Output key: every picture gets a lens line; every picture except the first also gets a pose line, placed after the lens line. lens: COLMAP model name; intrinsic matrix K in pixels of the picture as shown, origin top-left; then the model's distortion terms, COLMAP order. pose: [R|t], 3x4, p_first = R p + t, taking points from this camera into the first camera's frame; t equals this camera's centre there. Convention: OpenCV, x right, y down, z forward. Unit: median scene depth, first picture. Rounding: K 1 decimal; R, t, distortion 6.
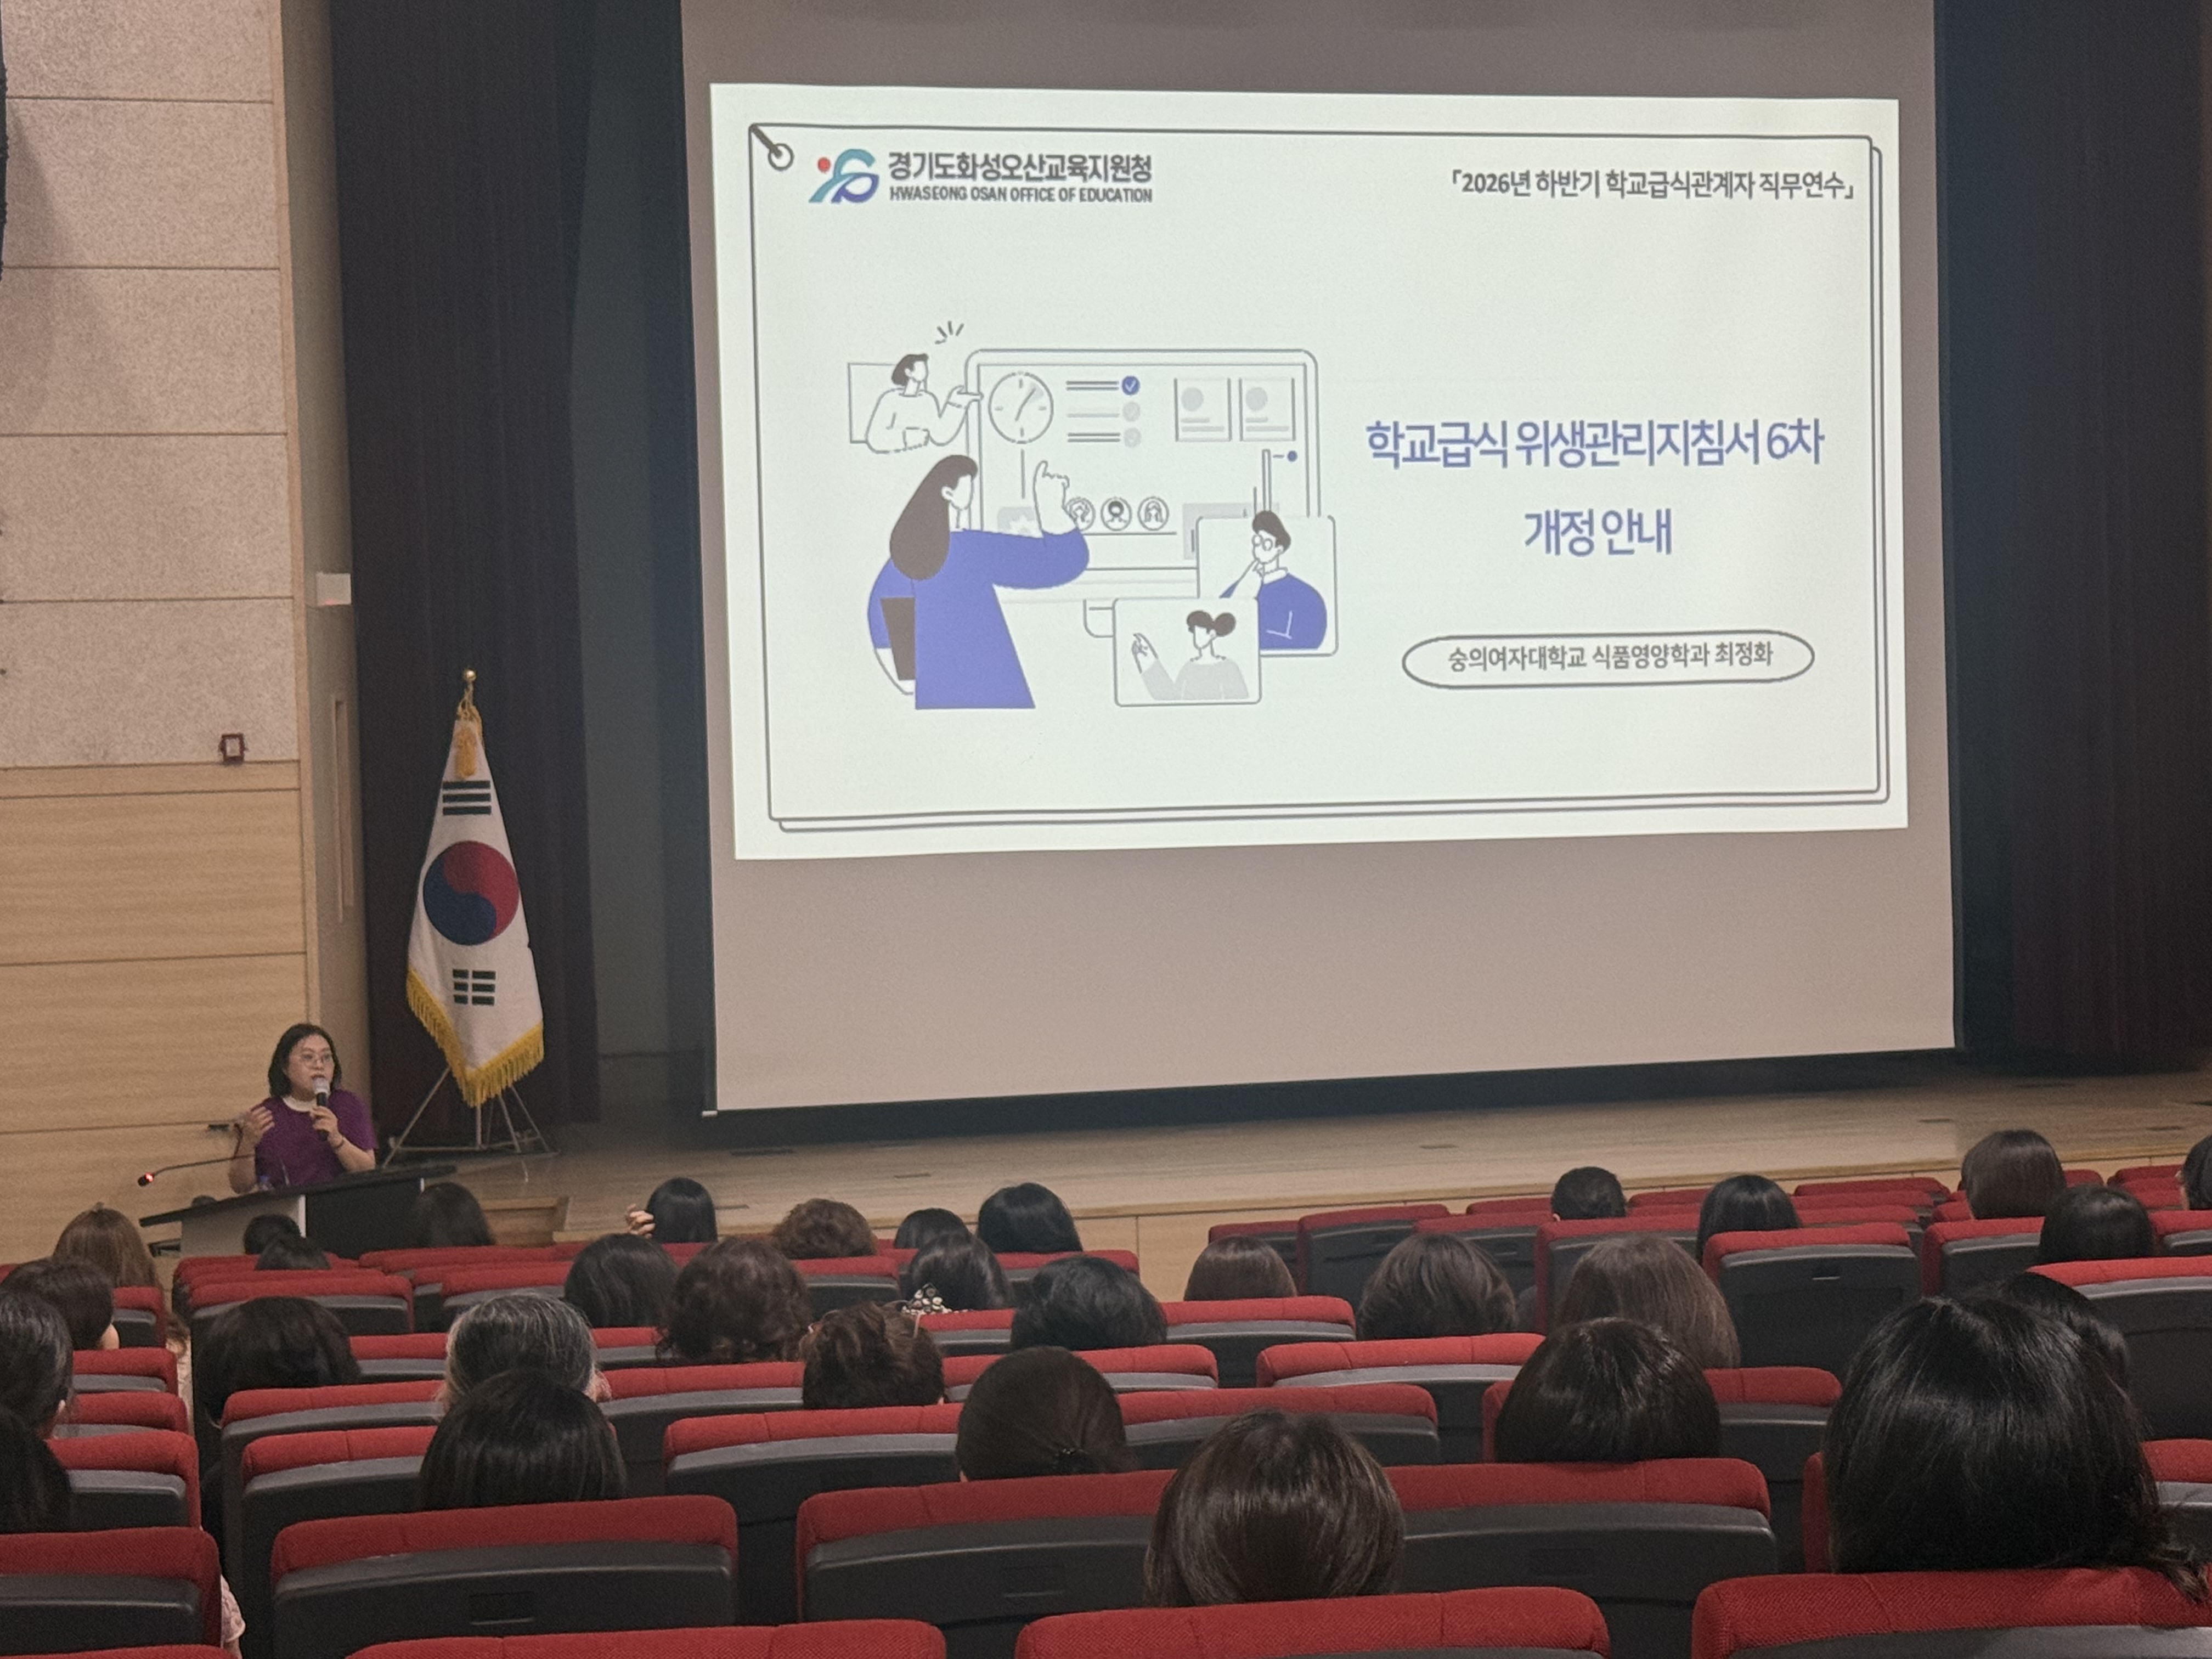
lens RADIAL K [[4096.3, 0, 1121.4], [0, 4096.3, 820.8], [0, 0, 1]] dist [0.121391, 0.000000]
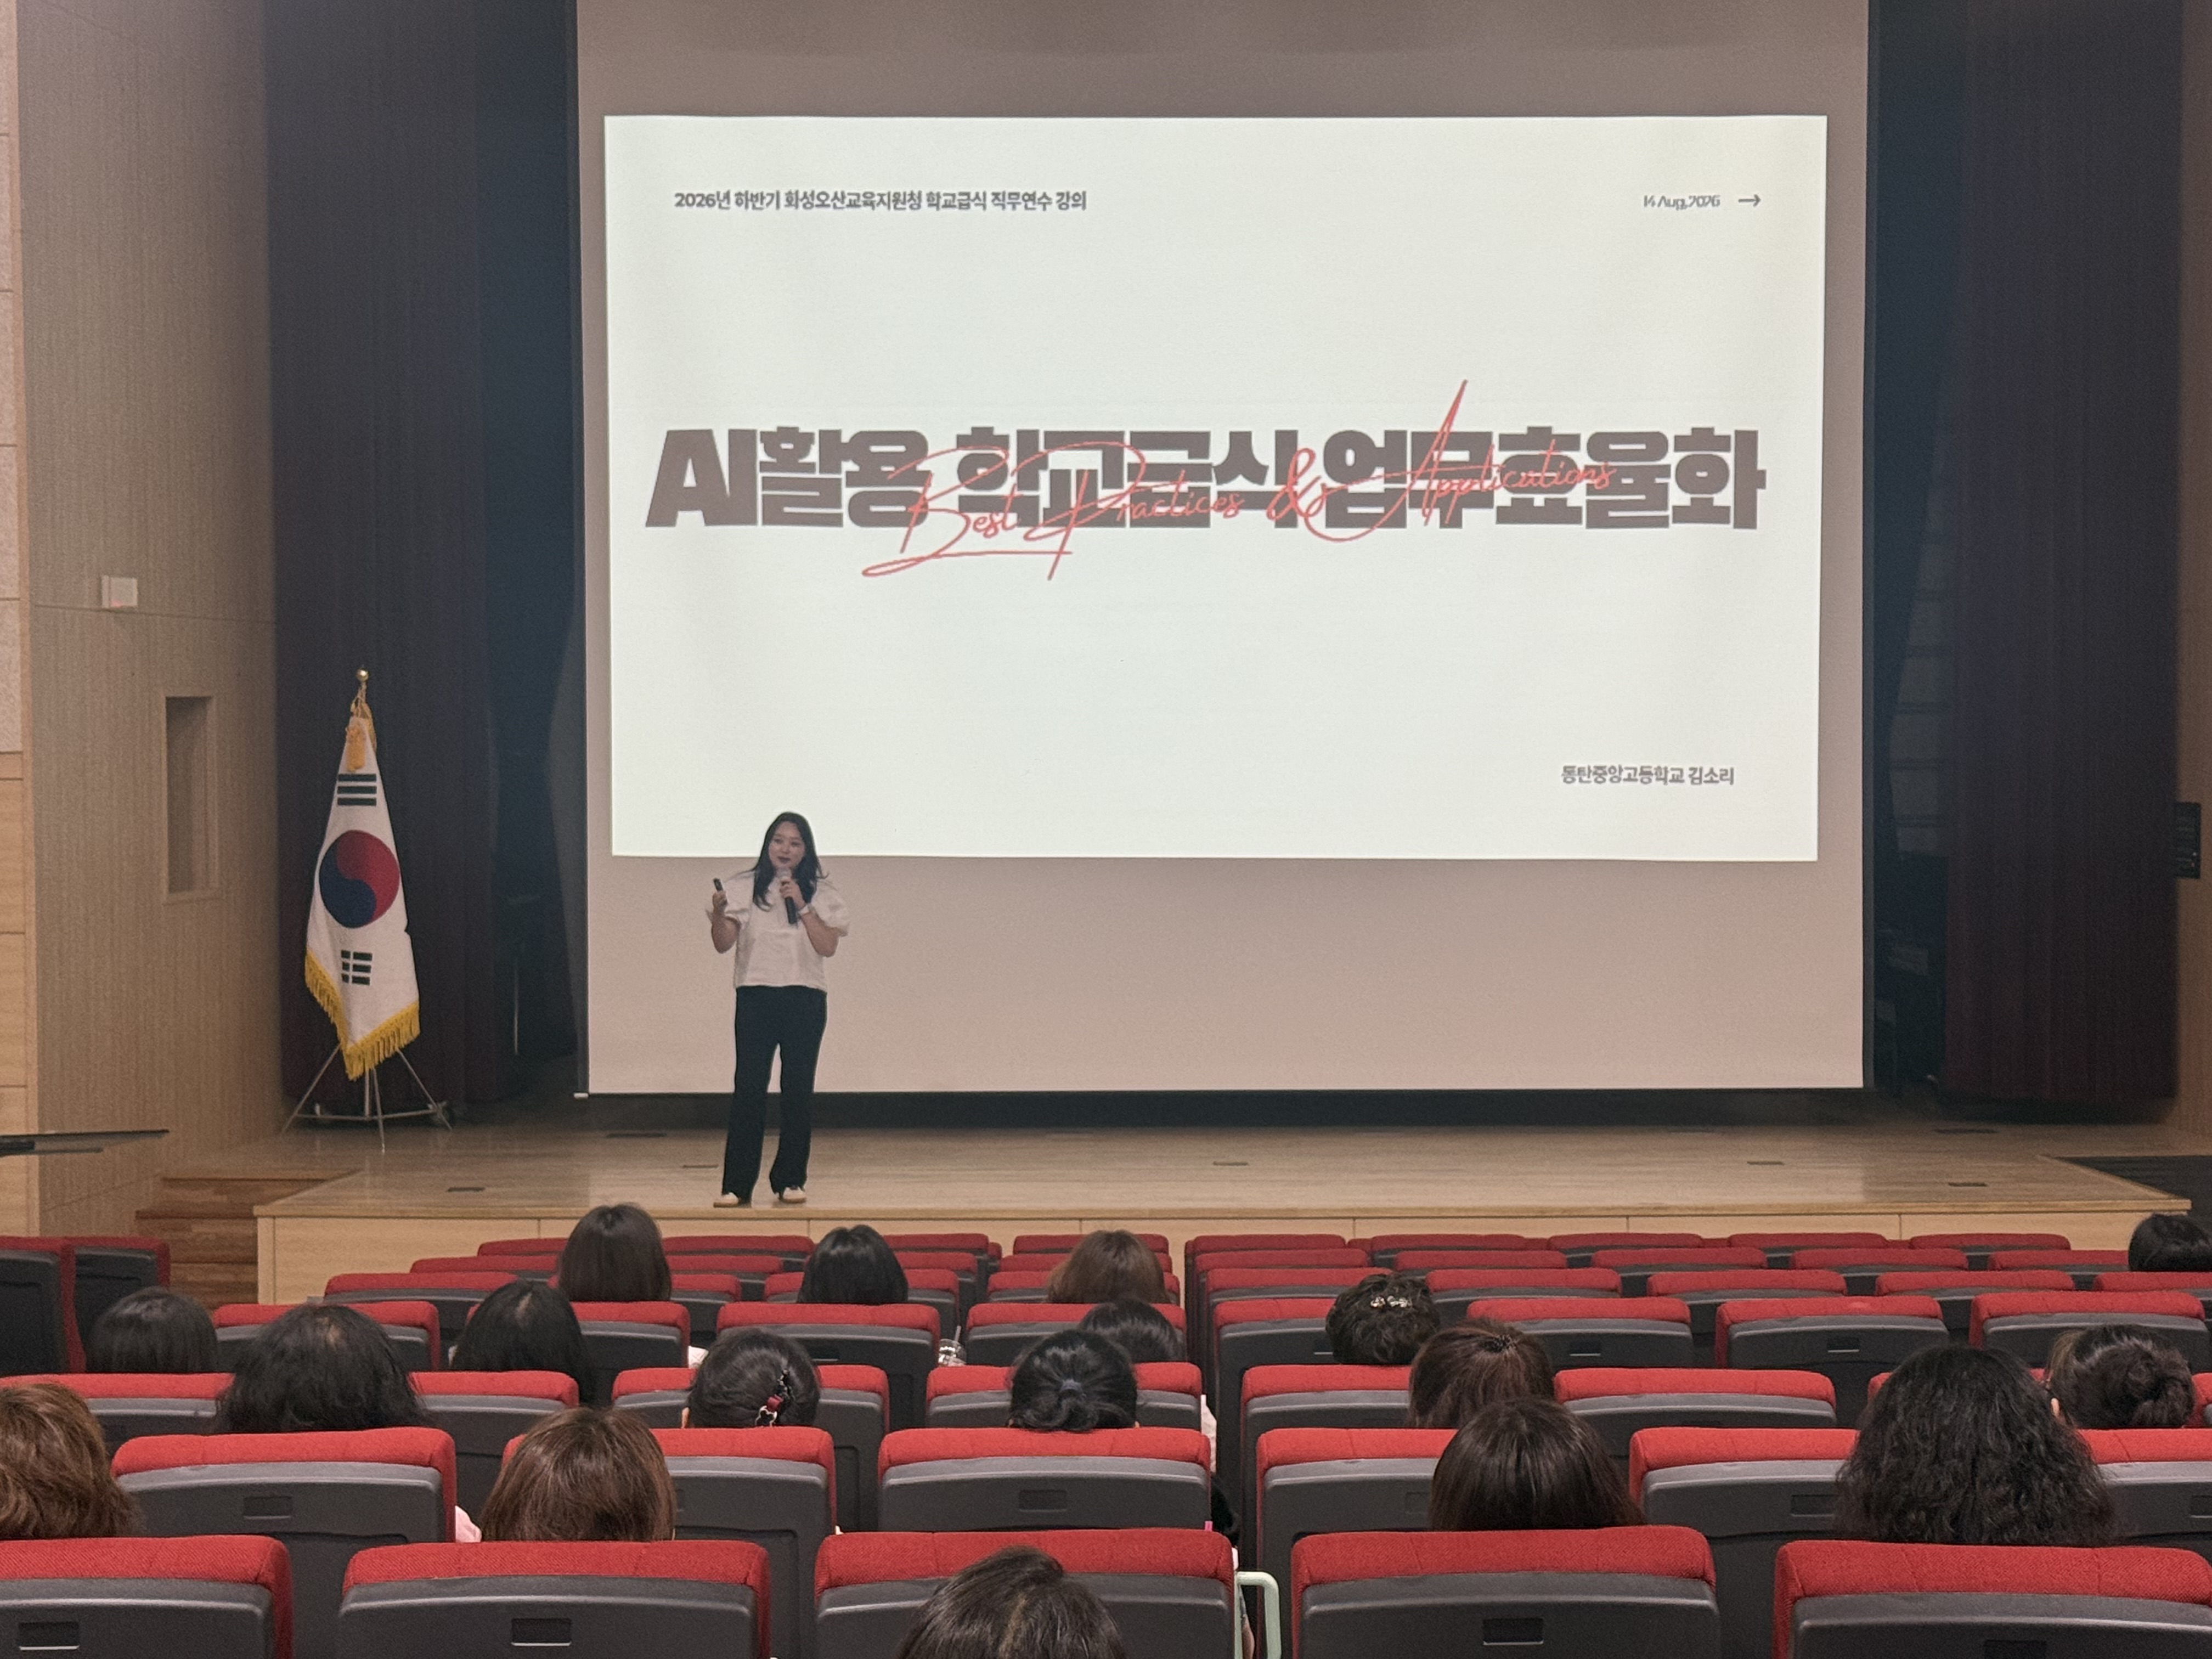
lens RADIAL K [[3704.7, 0, 1068.5], [0, 3704.7, 814.7], [0, 0, 1]] dist [0.145770, 0.000000]
pose [[0.971663, 0.030340, -0.234414, 0.290809], [-0.029686, 0.999539, 0.006318, -0.012632], [0.234498, 0.000820, 0.972116, 0.120609]]
